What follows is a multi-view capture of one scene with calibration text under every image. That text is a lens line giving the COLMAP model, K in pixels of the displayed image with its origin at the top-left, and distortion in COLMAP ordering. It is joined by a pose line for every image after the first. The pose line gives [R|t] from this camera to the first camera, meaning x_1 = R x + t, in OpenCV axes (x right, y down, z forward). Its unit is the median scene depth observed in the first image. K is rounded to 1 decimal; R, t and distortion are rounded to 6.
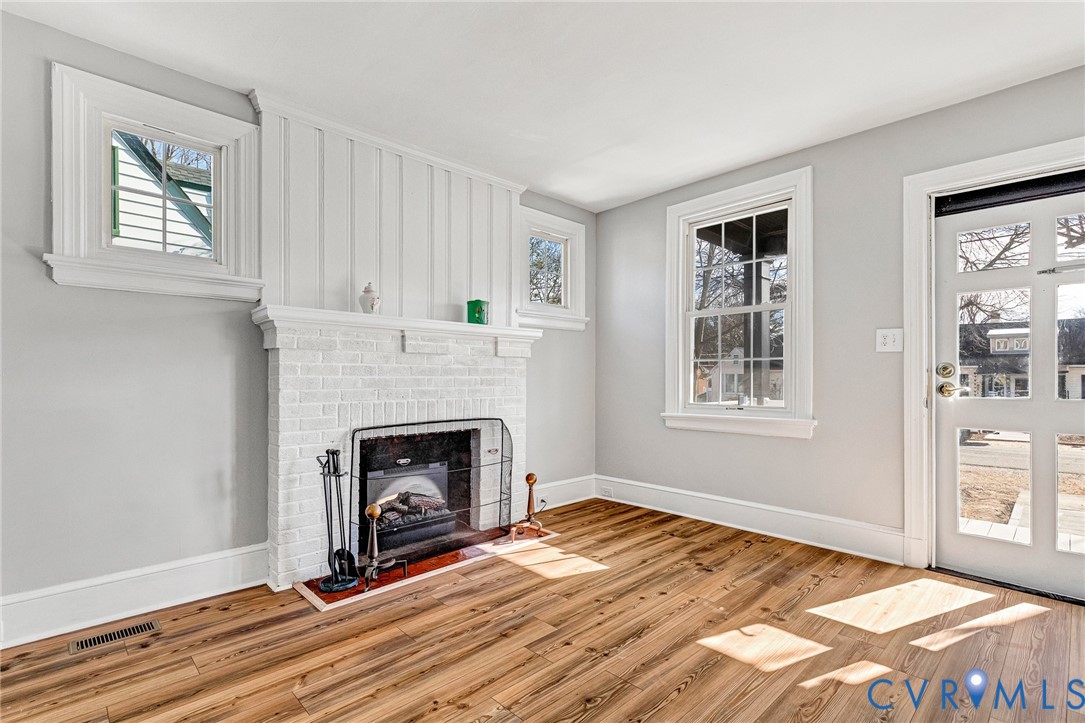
lens RADIAL K [[508.1, 0, 523.4], [0, 508.1, 367.6], [0, 0, 1]] dist [0.005739, -0.000001]
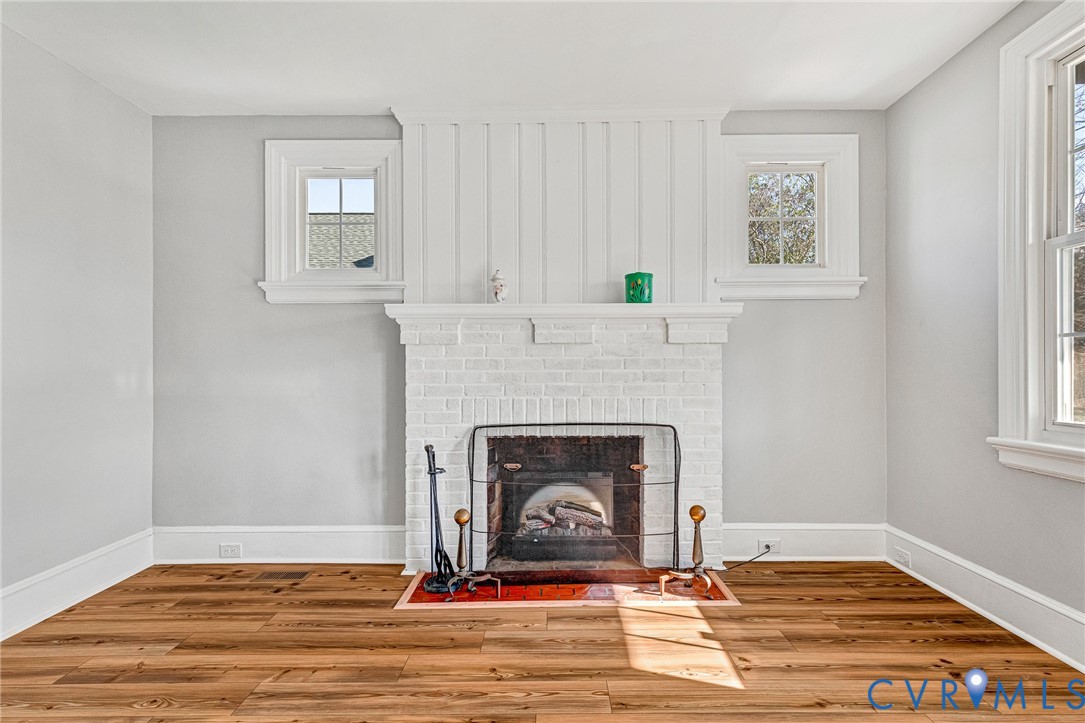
lens RADIAL K [[494.4, 0, 557.7], [0, 494.4, 363.0], [0, 0, 1]] dist [0.006603, -0.000411]
pose [[0.731612, -0.013317, -0.681591, 0.382918], [0.016454, 0.999863, -0.001873, 0.006752], [0.681522, -0.009845, 0.731731, 0.396908]]
